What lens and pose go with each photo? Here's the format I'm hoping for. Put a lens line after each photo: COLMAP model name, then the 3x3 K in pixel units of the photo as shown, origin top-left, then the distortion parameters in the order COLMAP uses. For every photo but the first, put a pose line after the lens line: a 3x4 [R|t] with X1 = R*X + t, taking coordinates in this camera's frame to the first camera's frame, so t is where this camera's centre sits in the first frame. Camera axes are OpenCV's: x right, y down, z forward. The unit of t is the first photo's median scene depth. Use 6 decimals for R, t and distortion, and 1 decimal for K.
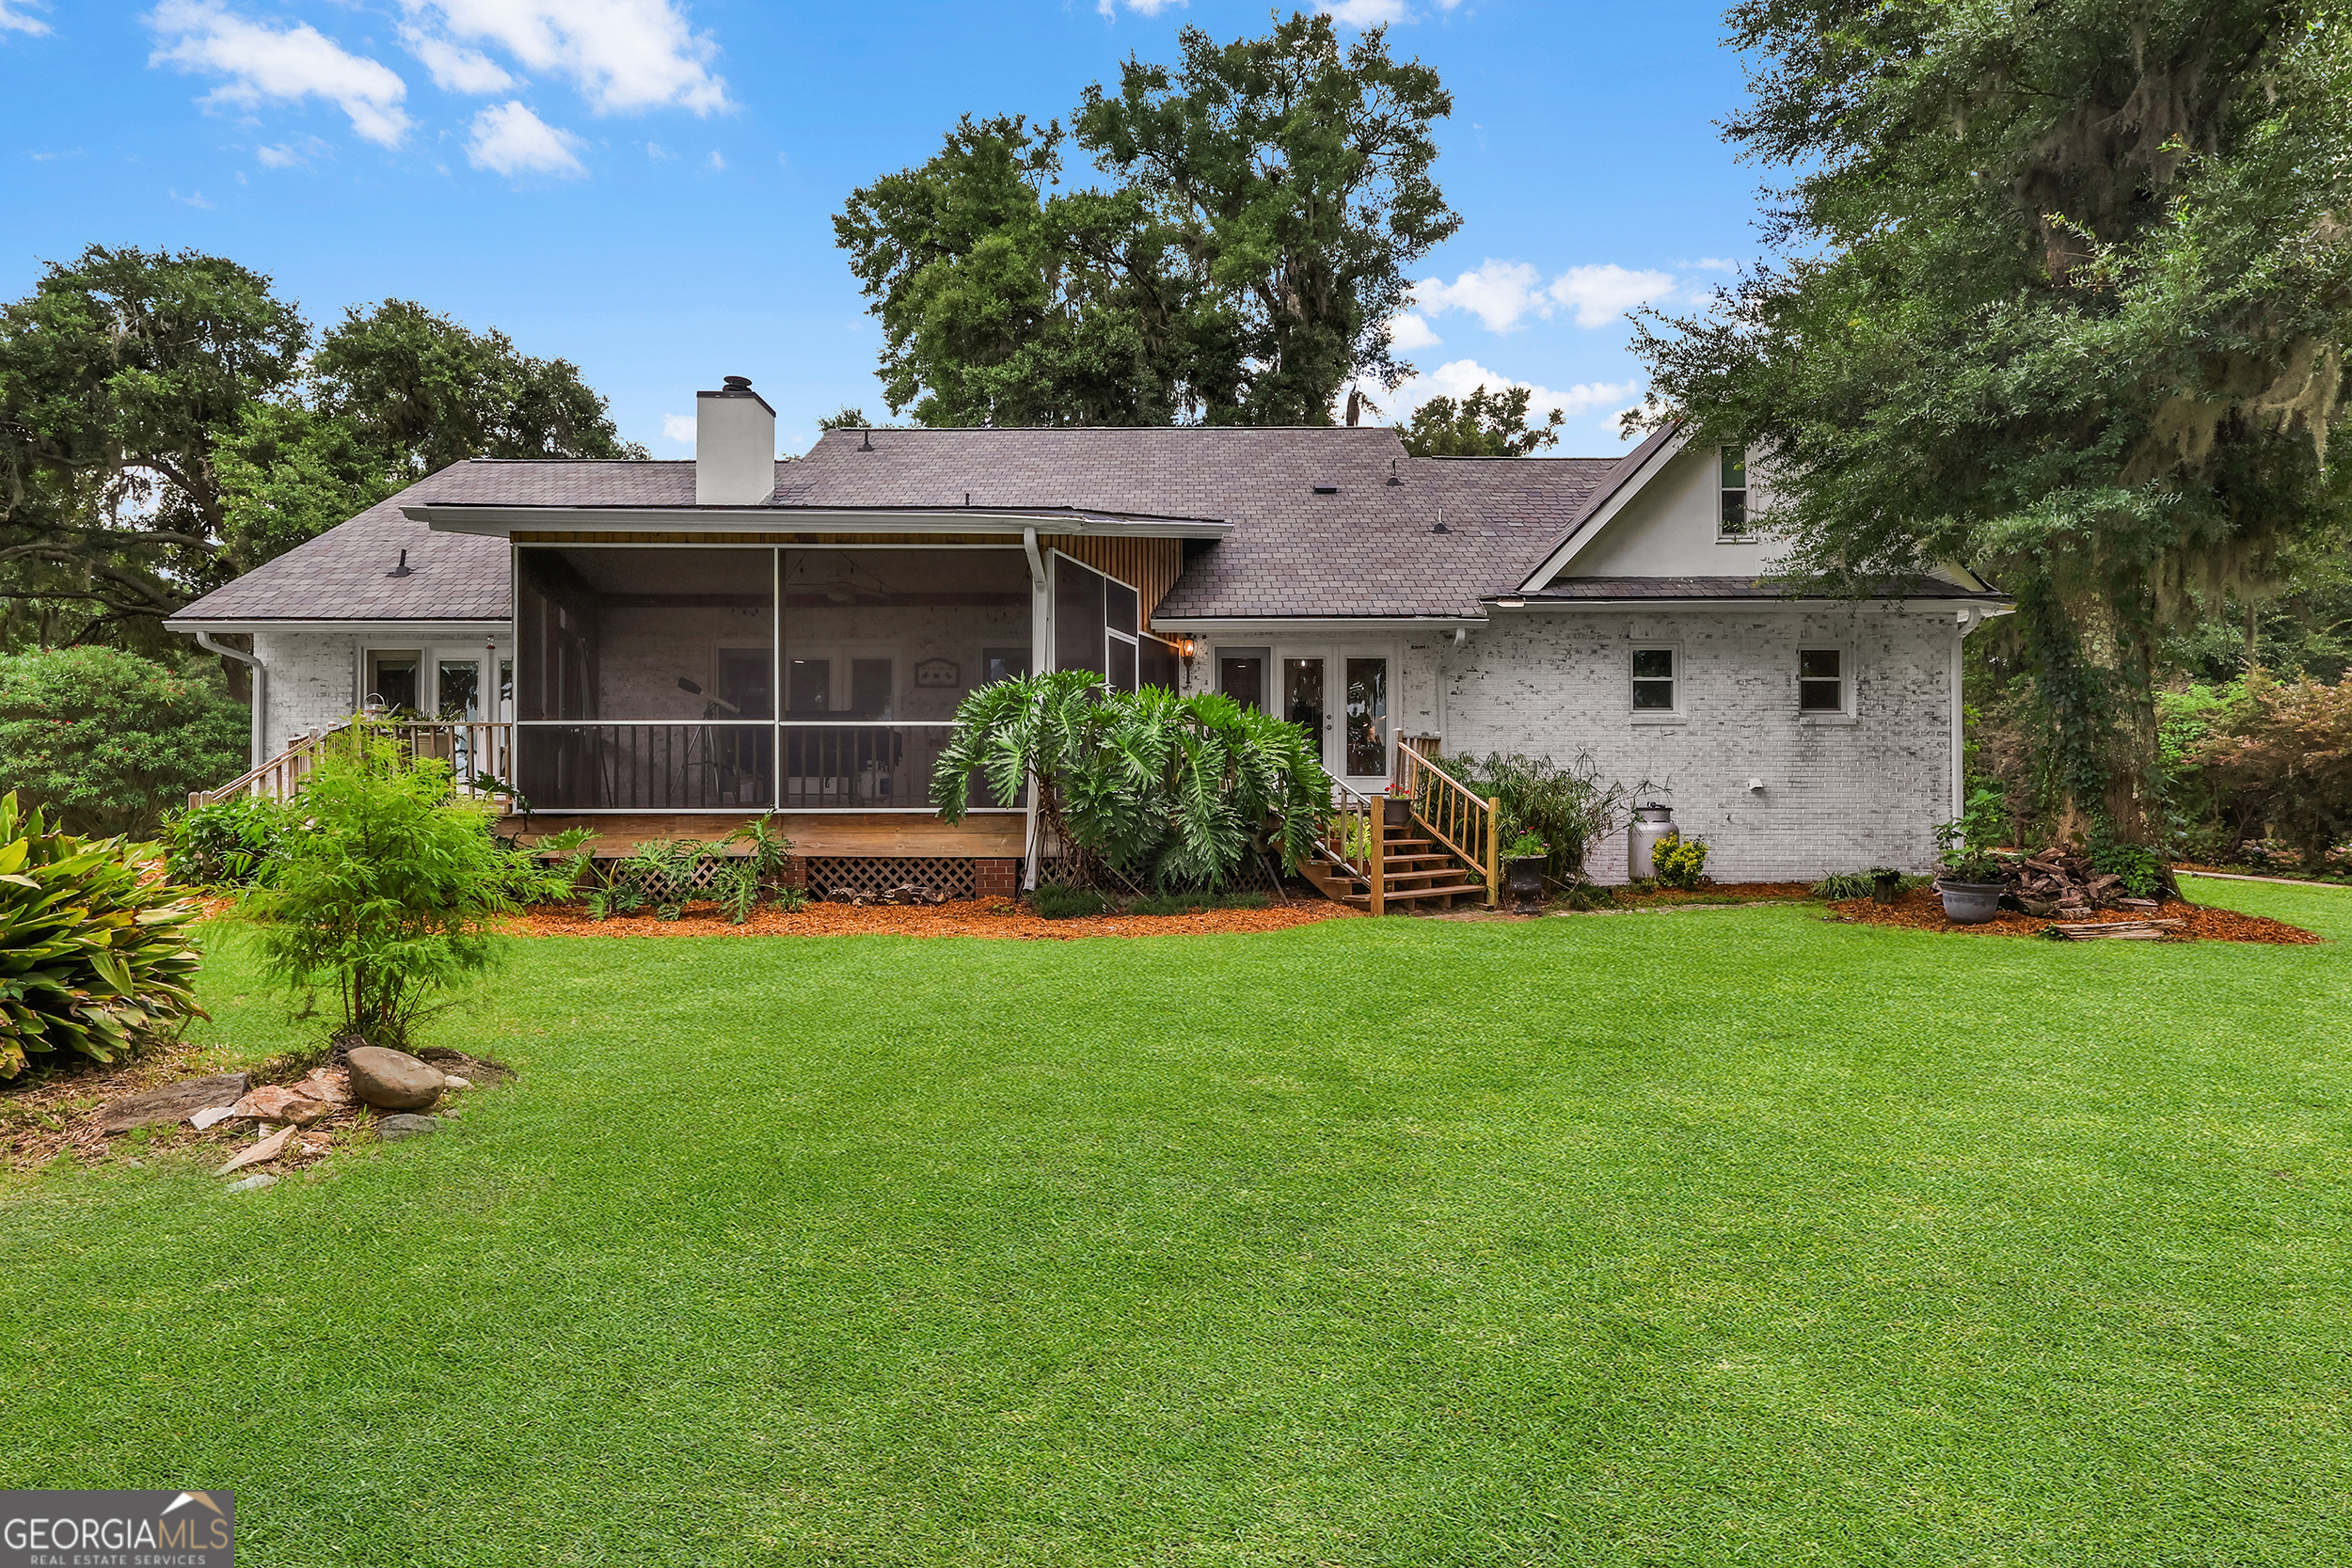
lens RADIAL K [[1125.0, 0, 1170.6], [0, 1125.0, 787.8], [0, 0, 1]] dist [0.005733, 0.000087]
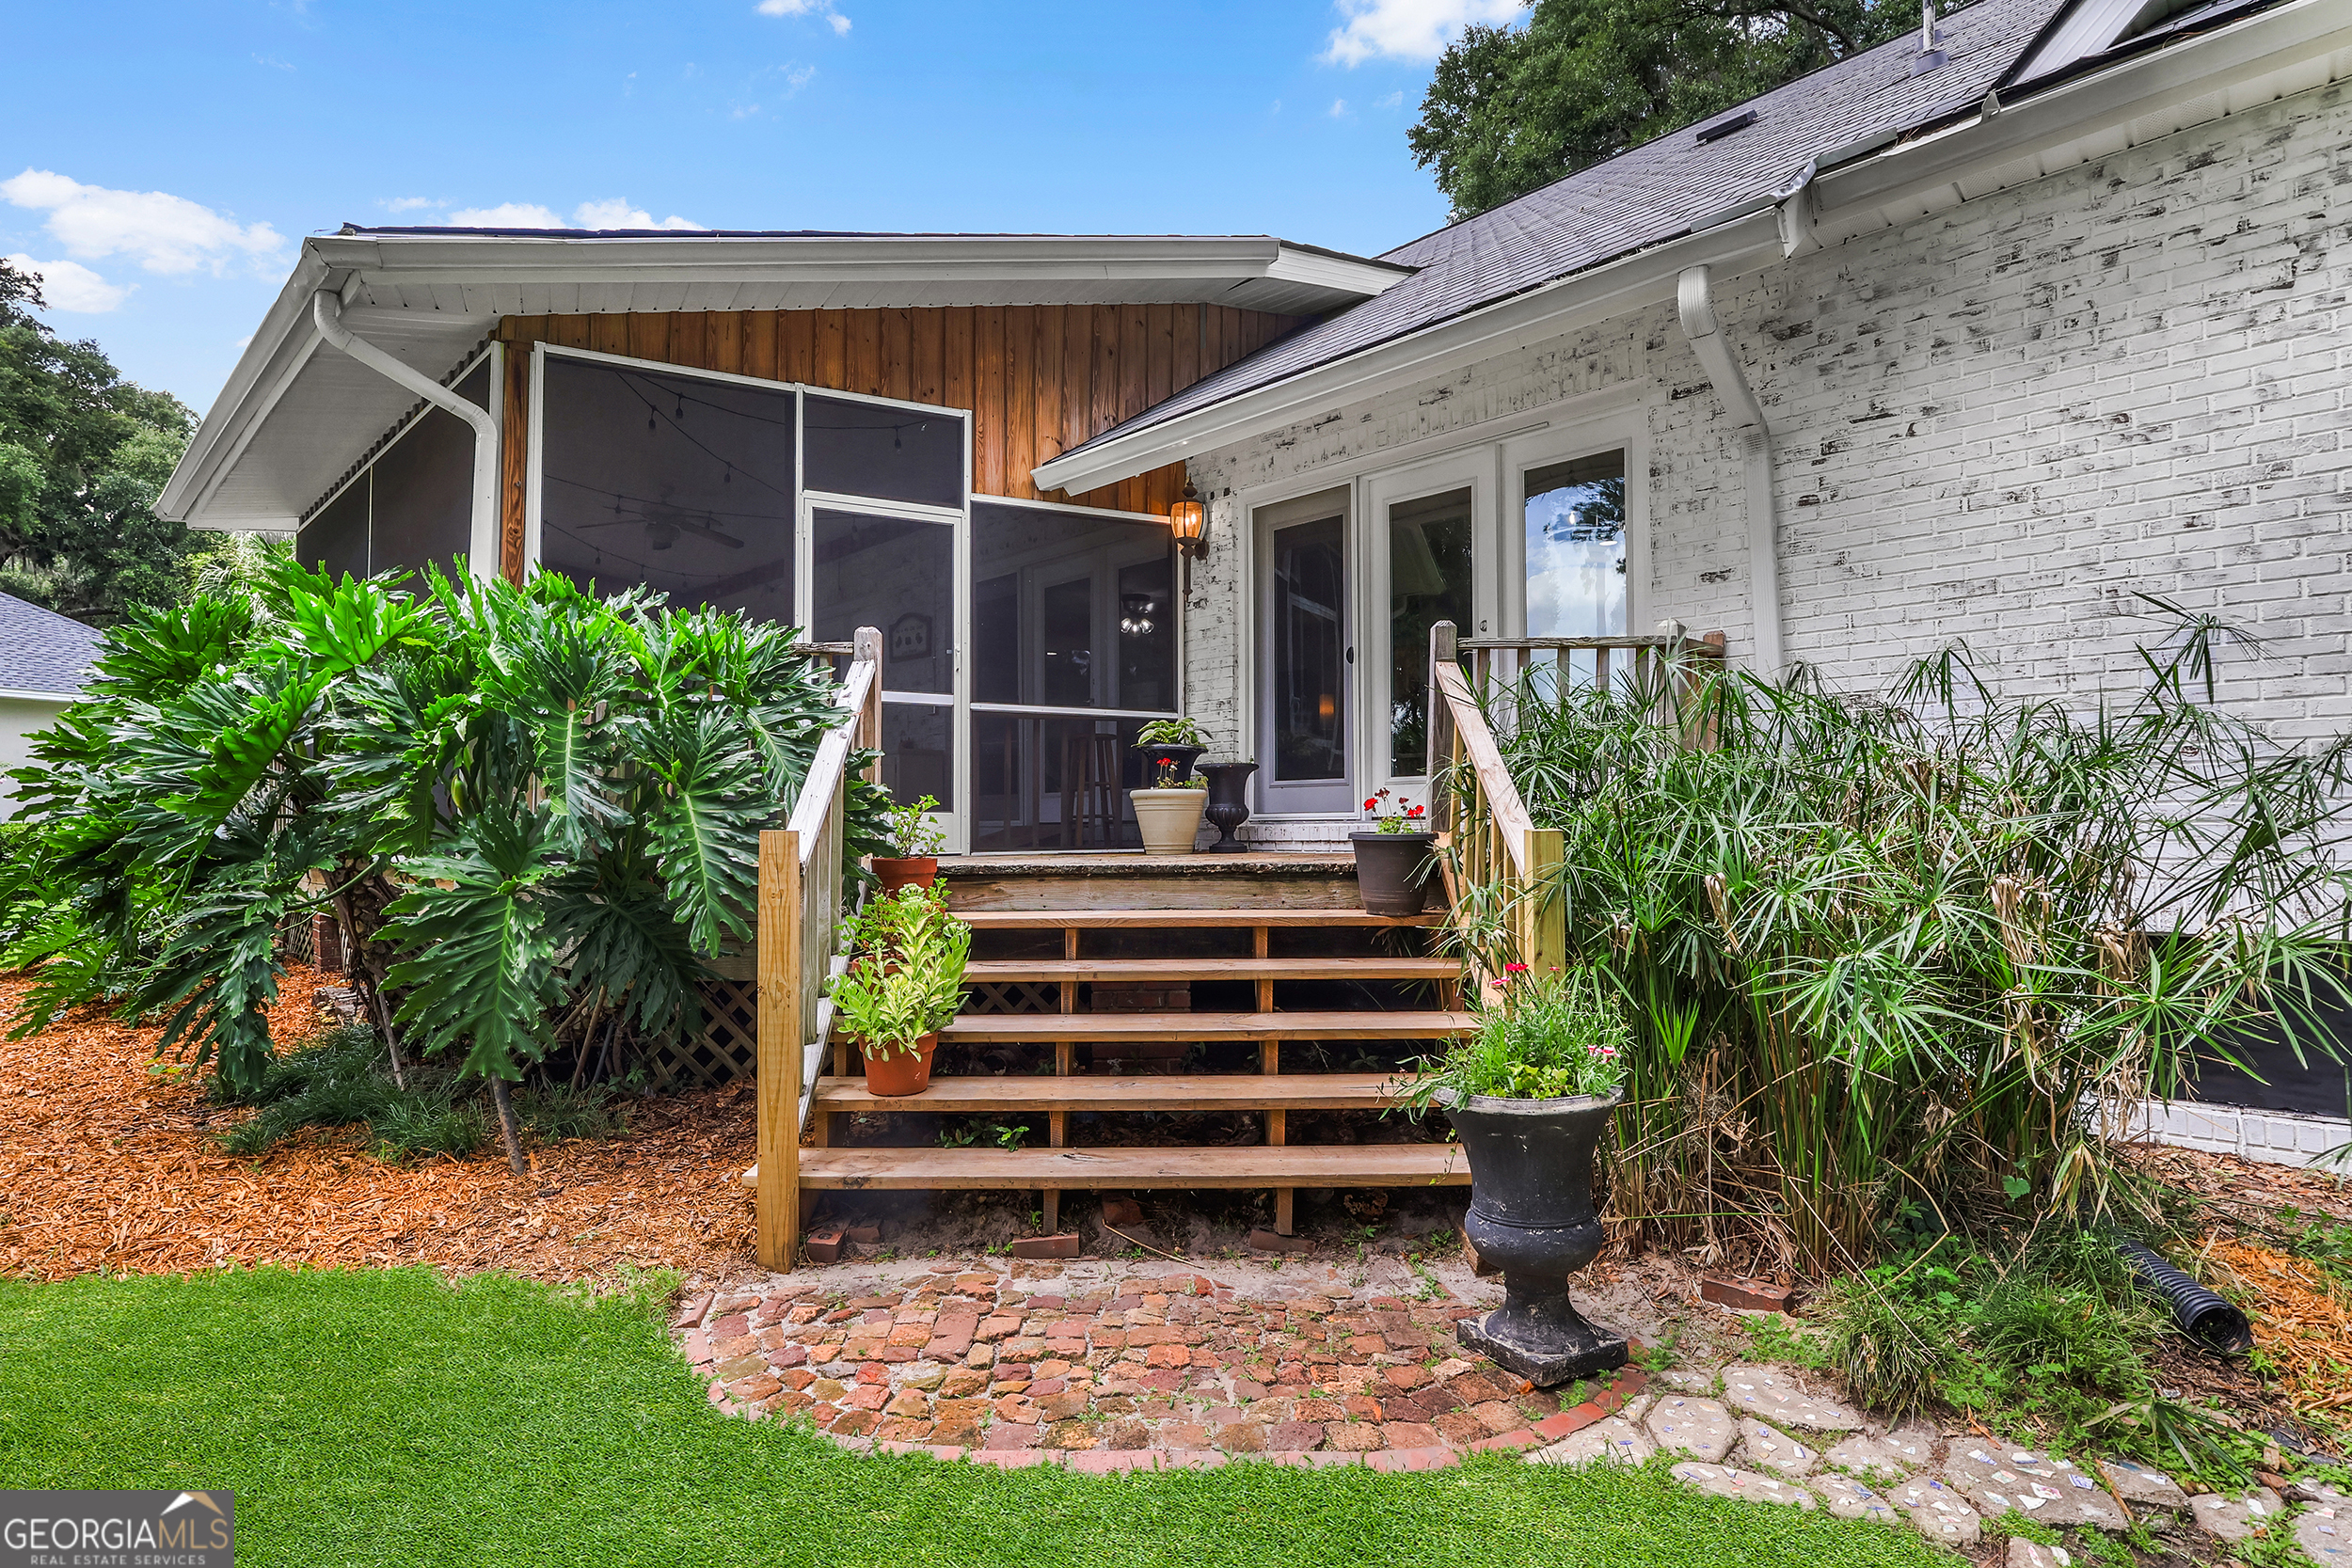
lens RADIAL K [[1162.3, 0, 1183.5], [0, 1162.3, 775.4], [0, 0, 1]] dist [-0.000011, 0.000732]
pose [[0.721817, -0.042903, -0.690753, 0.347300], [0.015190, 0.998818, -0.046163, 0.005692], [0.691917, 0.022829, 0.721616, 0.642832]]
